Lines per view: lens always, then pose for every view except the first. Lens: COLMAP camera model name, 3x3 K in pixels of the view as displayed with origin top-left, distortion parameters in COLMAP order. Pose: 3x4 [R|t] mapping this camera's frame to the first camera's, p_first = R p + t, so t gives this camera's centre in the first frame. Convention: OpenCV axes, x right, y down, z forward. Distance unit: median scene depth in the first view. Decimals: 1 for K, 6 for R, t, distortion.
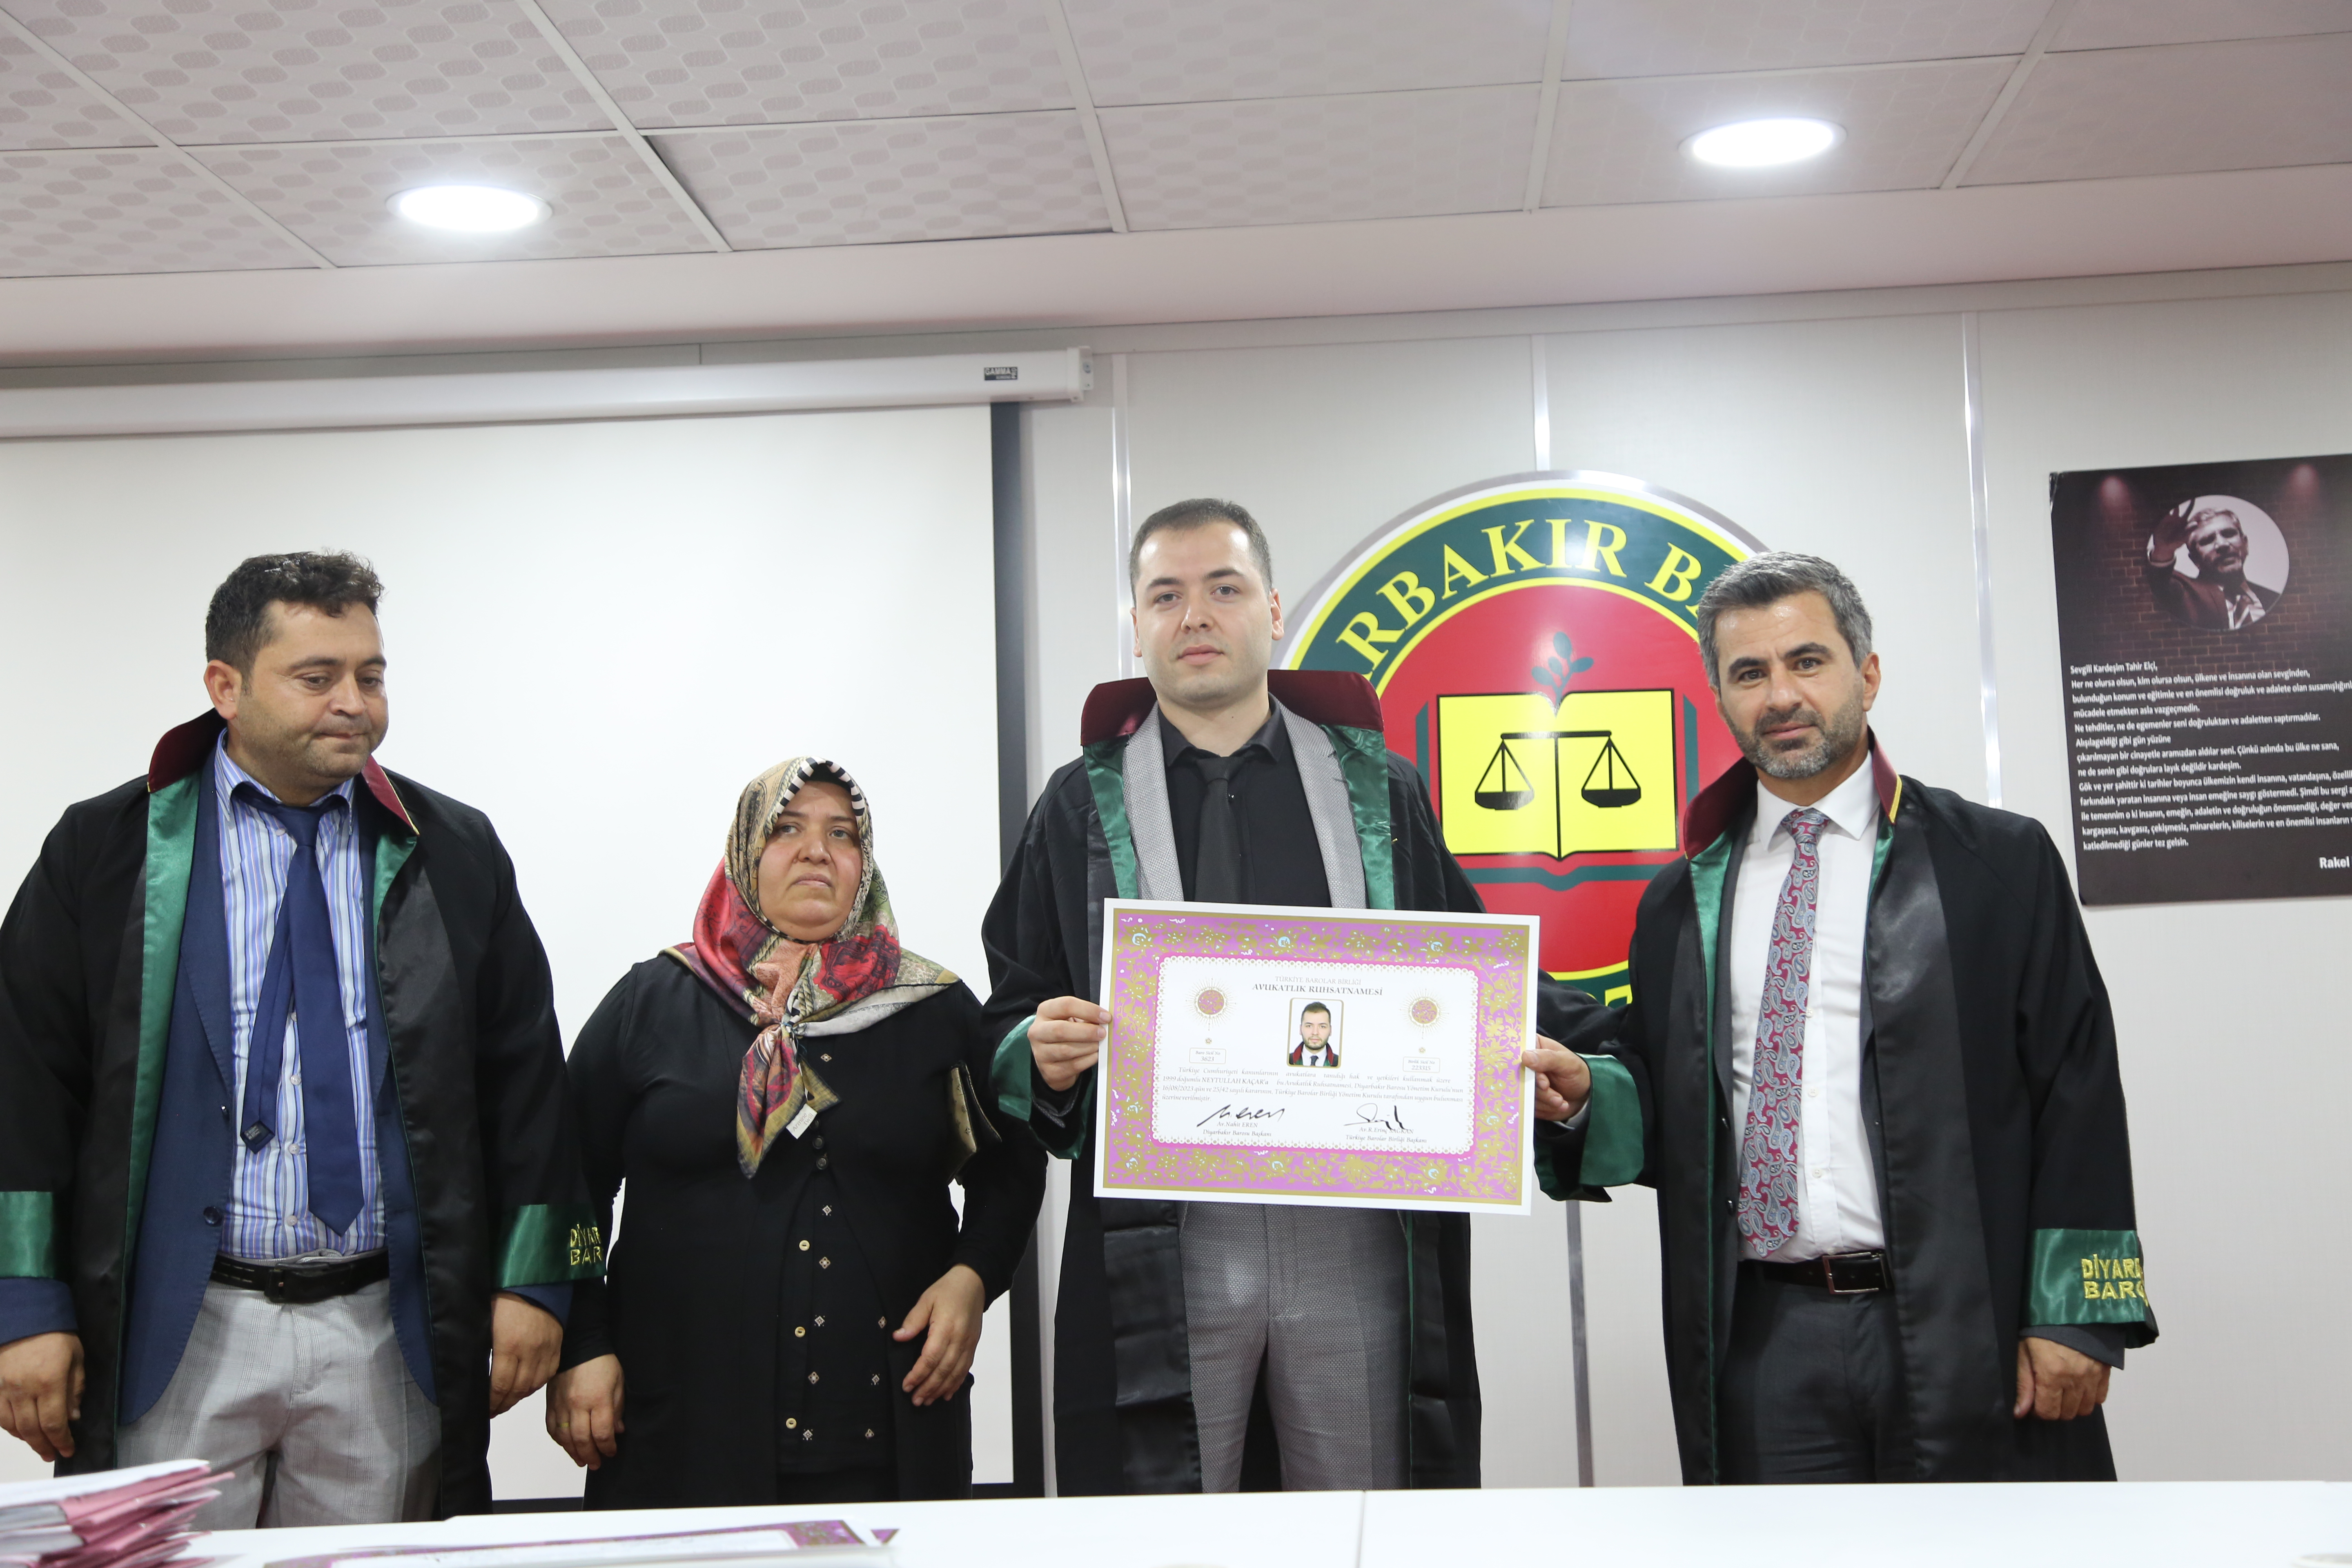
lens RADIAL K [[3183.9, 0, 1176.0], [0, 3183.9, 784.0], [0, 0, 1]] dist [0.139664, 0.076473]
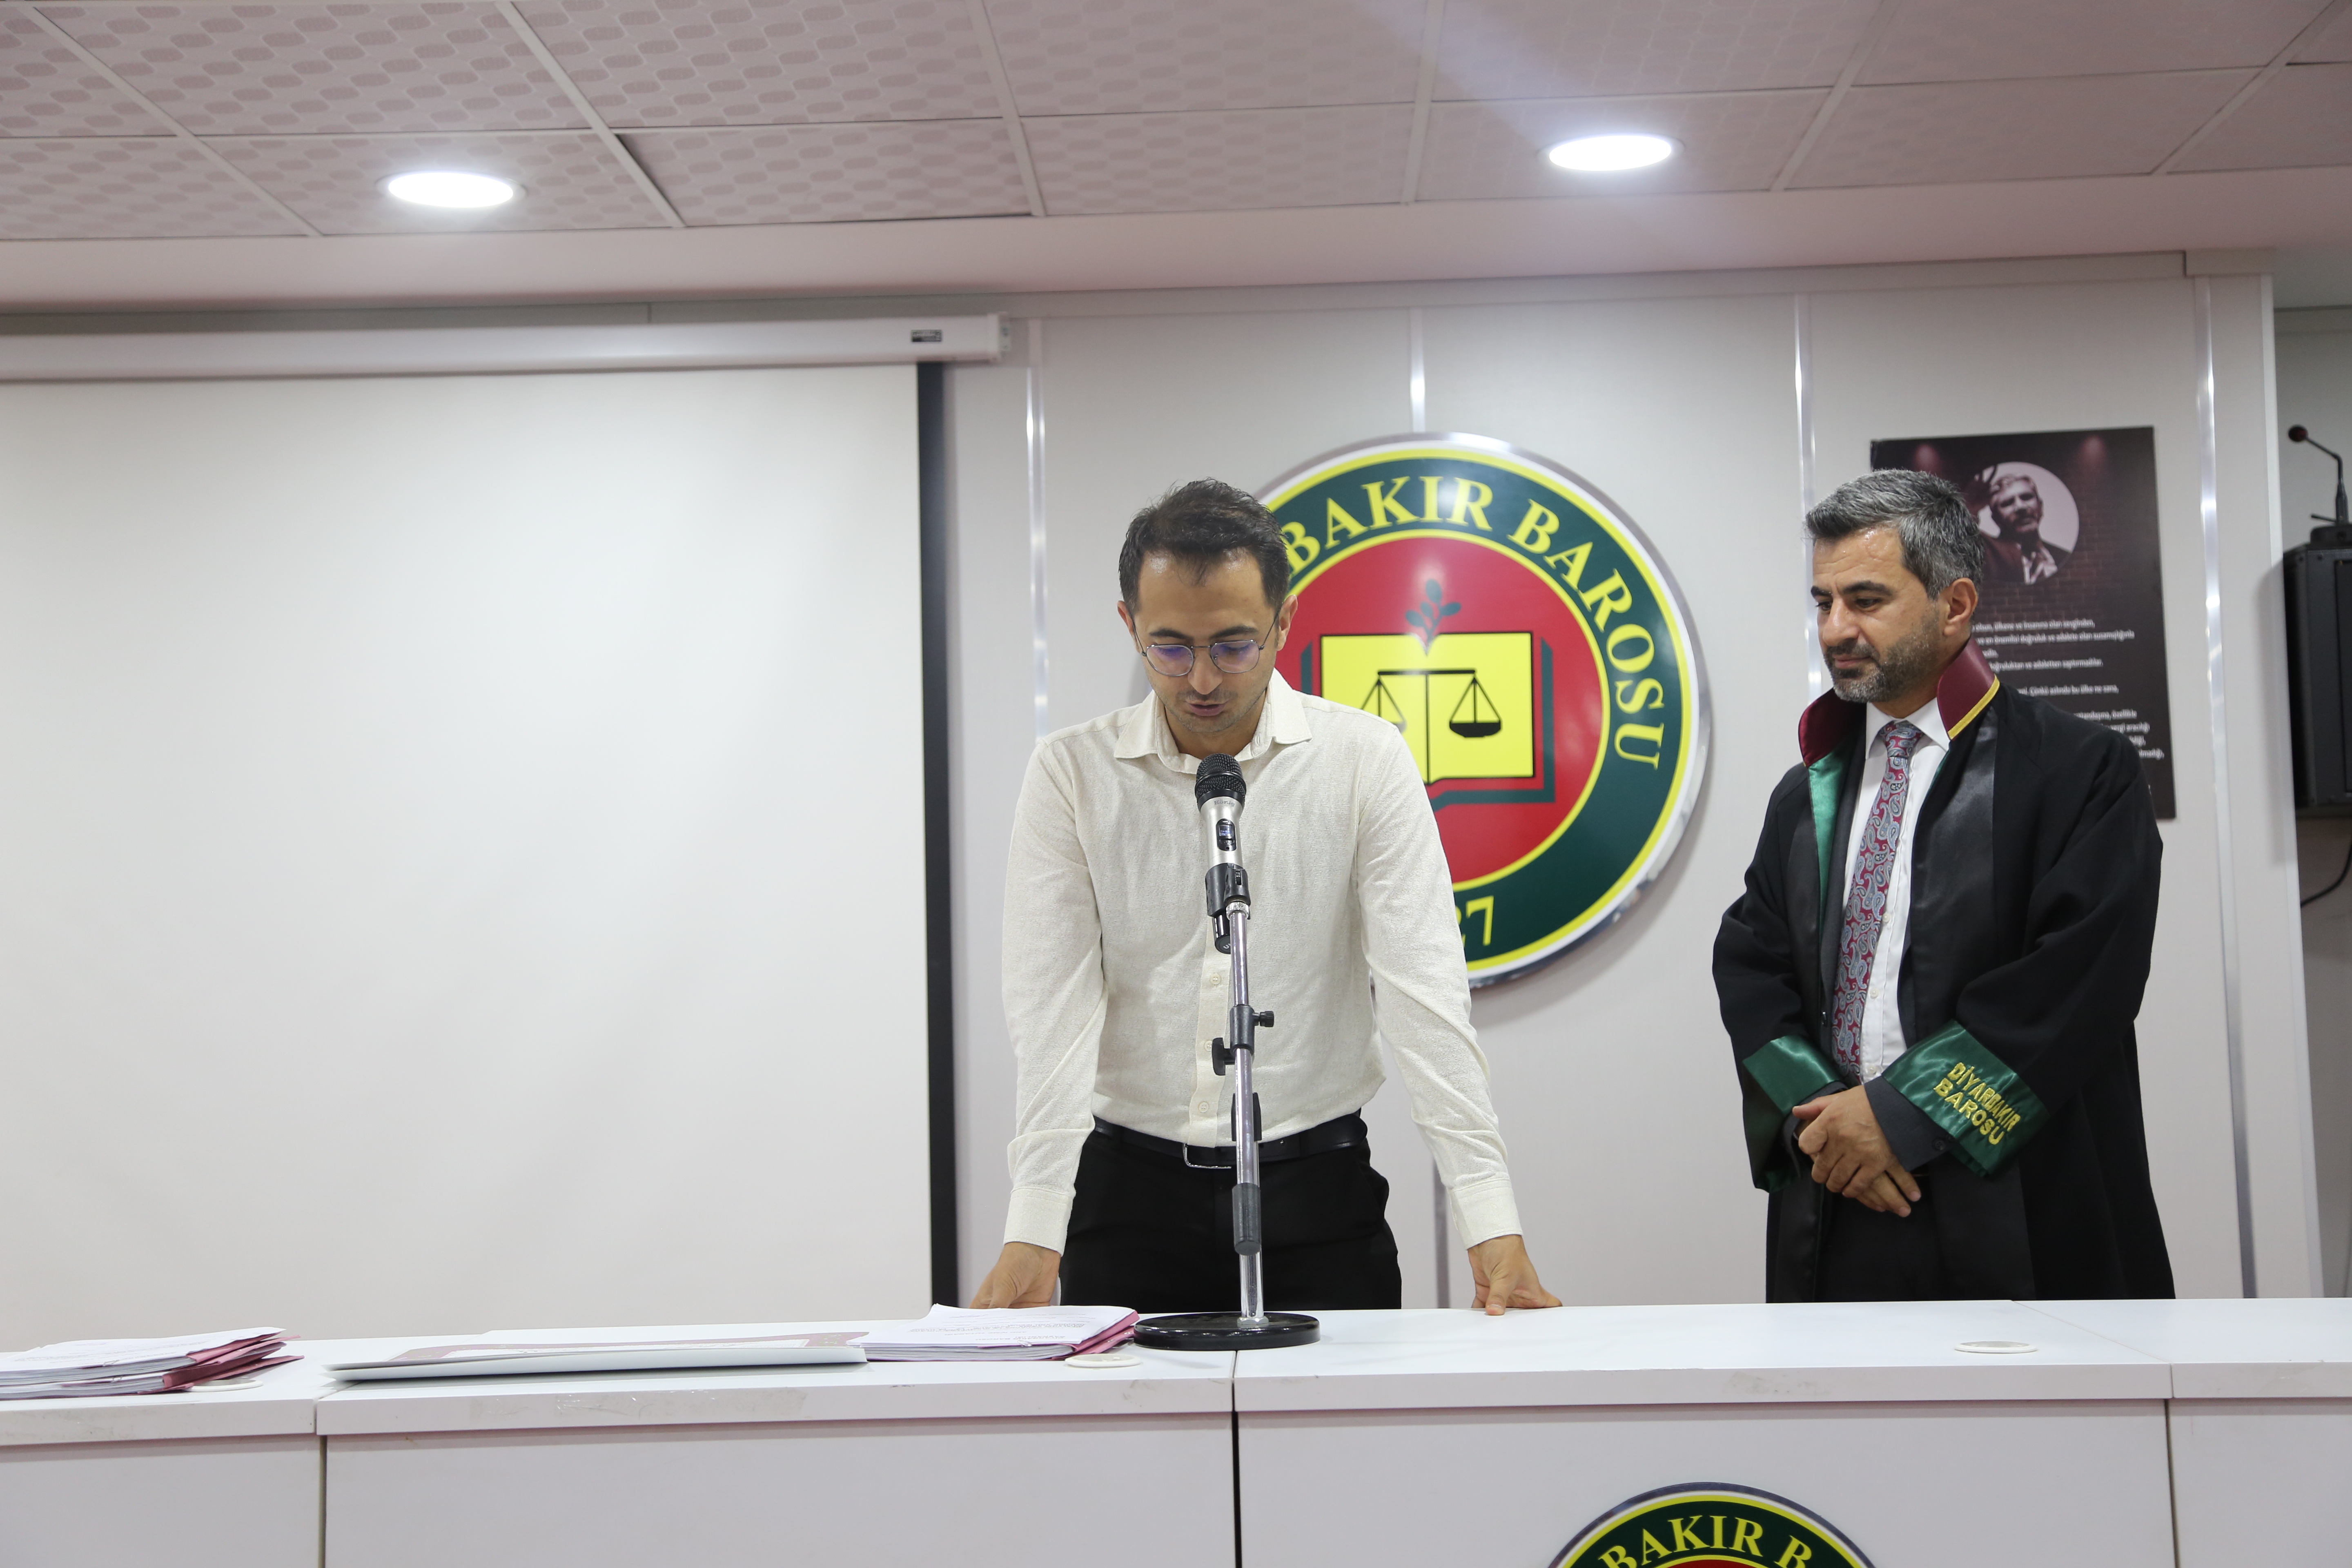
lens RADIAL K [[3256.3, 0, 1176.0], [0, 3256.3, 784.0], [0, 0, 1]] dist [0.148344, 0.125246]
pose [[0.999406, 0.008841, 0.033310, -0.005423], [-0.009822, 0.999520, 0.029390, -0.008976], [-0.033034, -0.029700, 0.999013, -0.130722]]
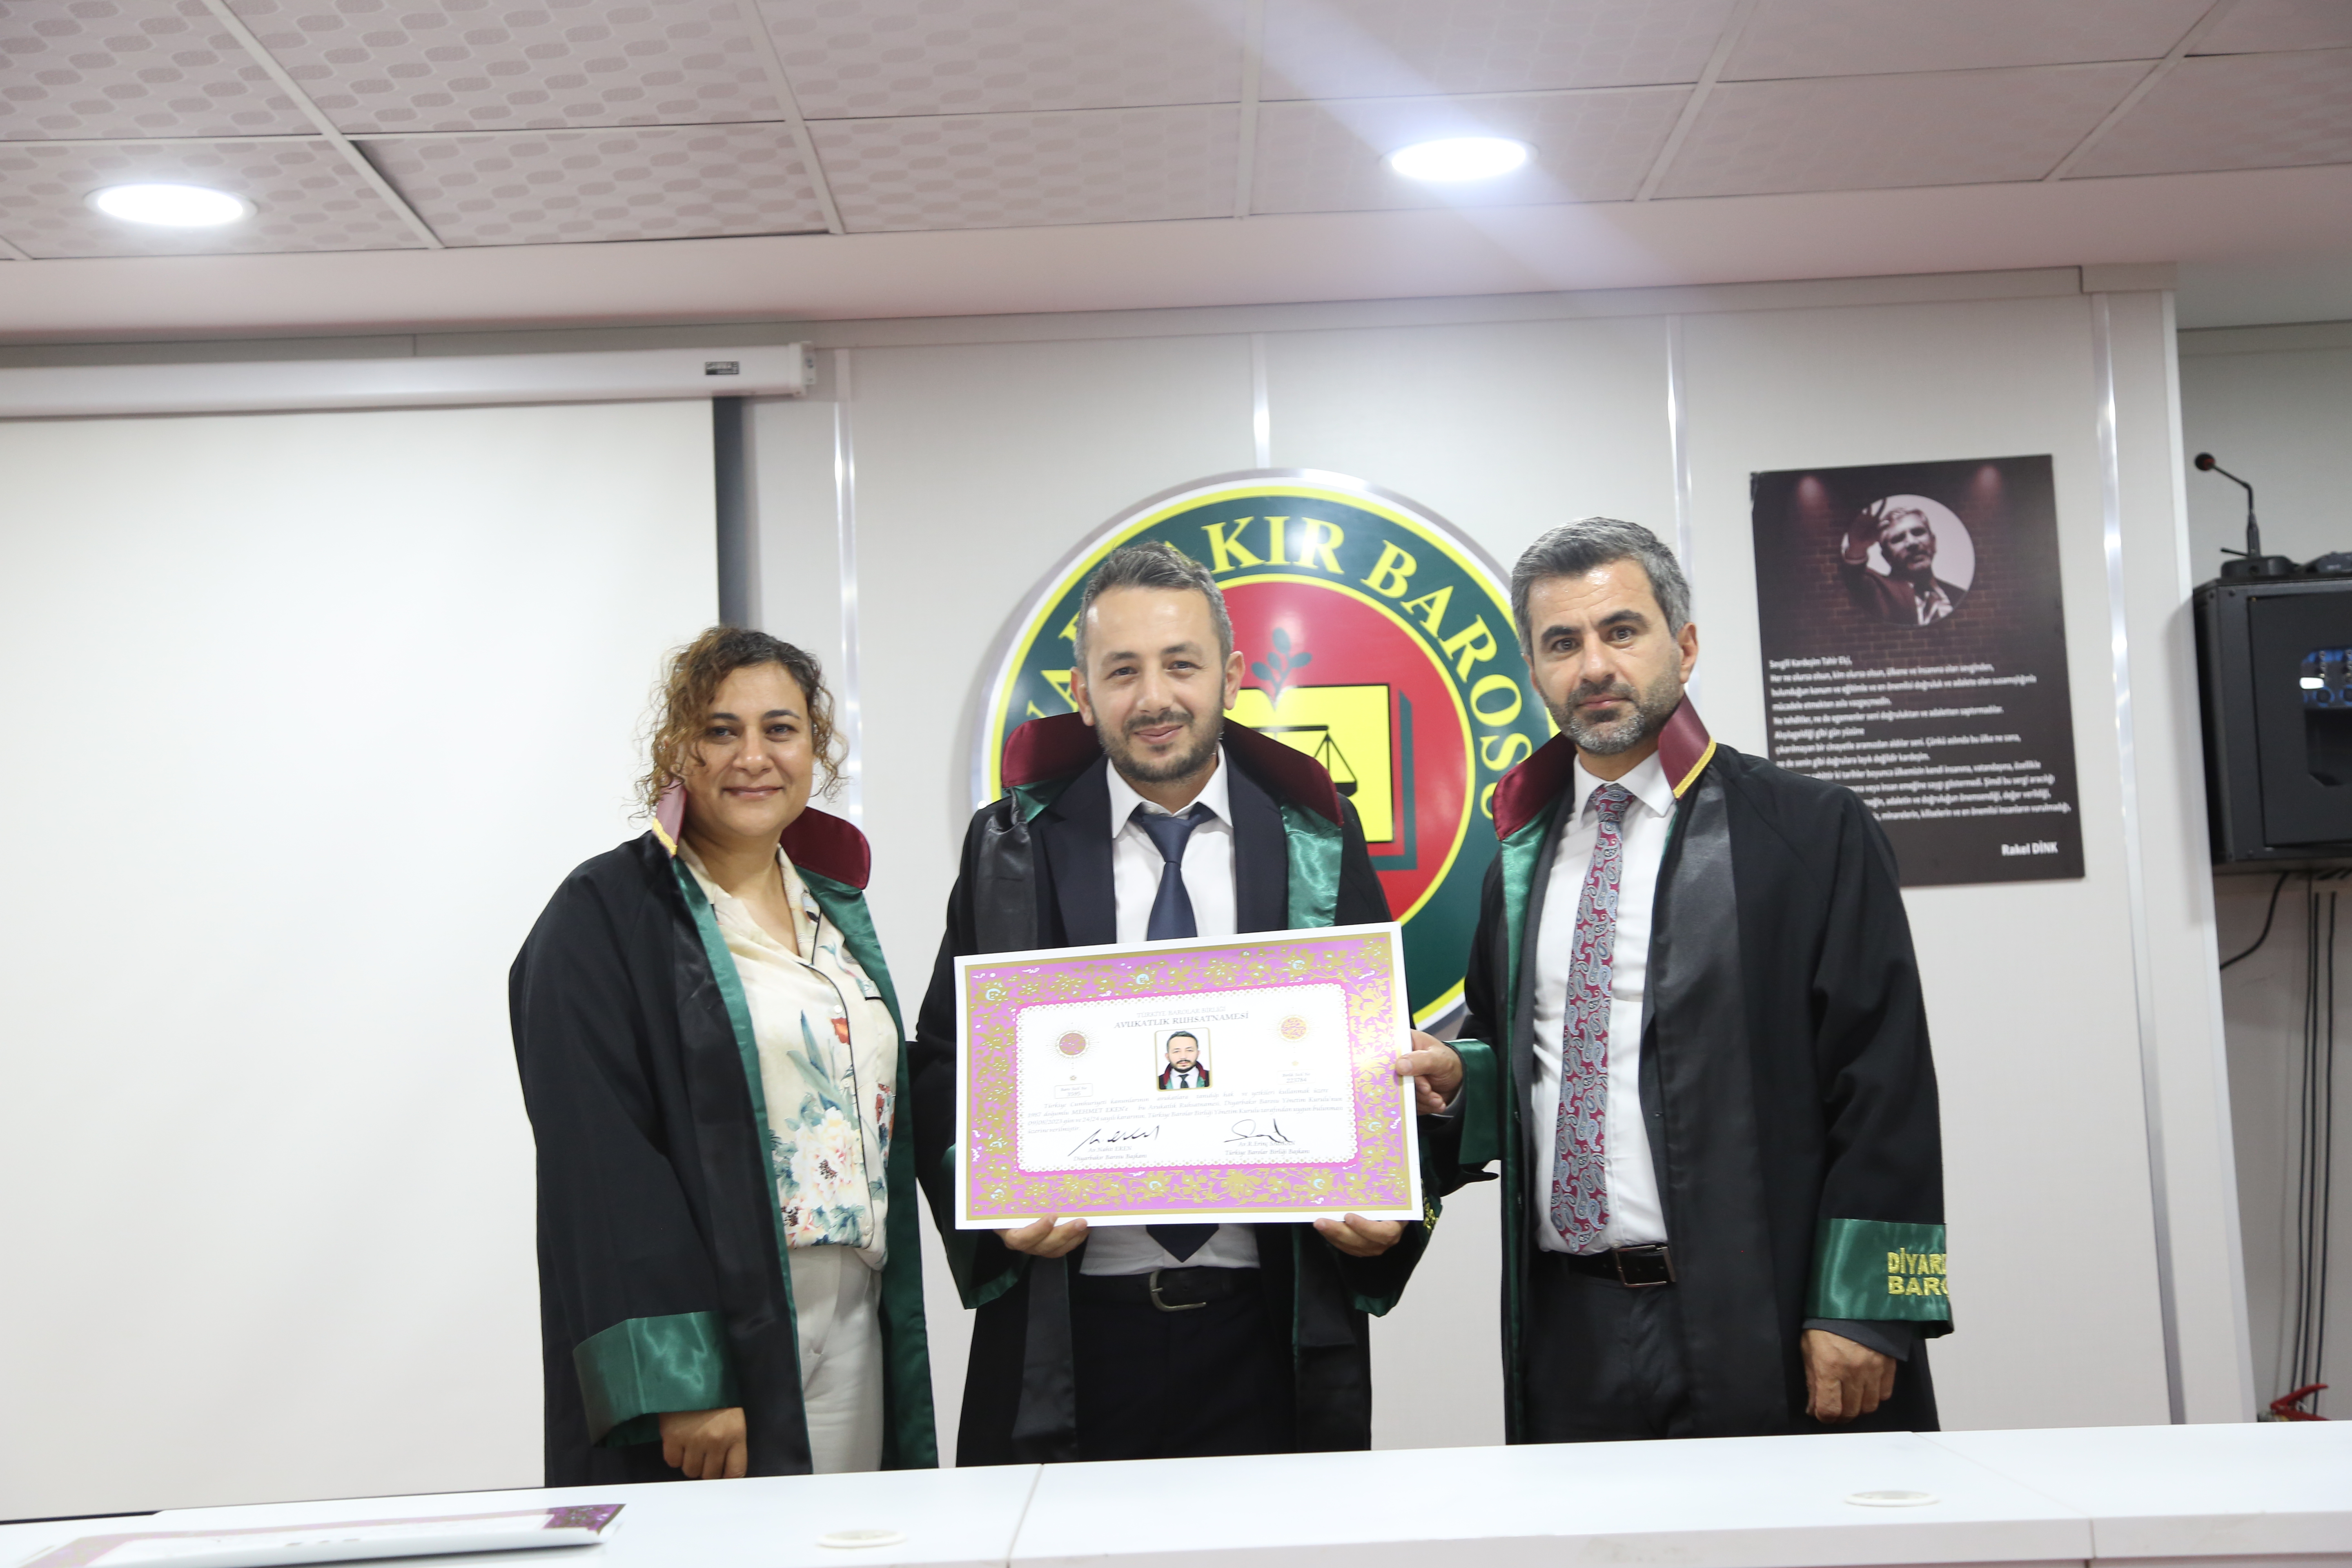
lens RADIAL K [[3366.7, 0, 1176.0], [0, 3366.7, 784.0], [0, 0, 1]] dist [0.172322, 0.082314]
pose [[0.997786, -0.004750, 0.066337, 0.016233], [0.004082, 0.999940, 0.010208, -0.008988], [-0.066381, -0.009915, 0.997745, -0.069010]]
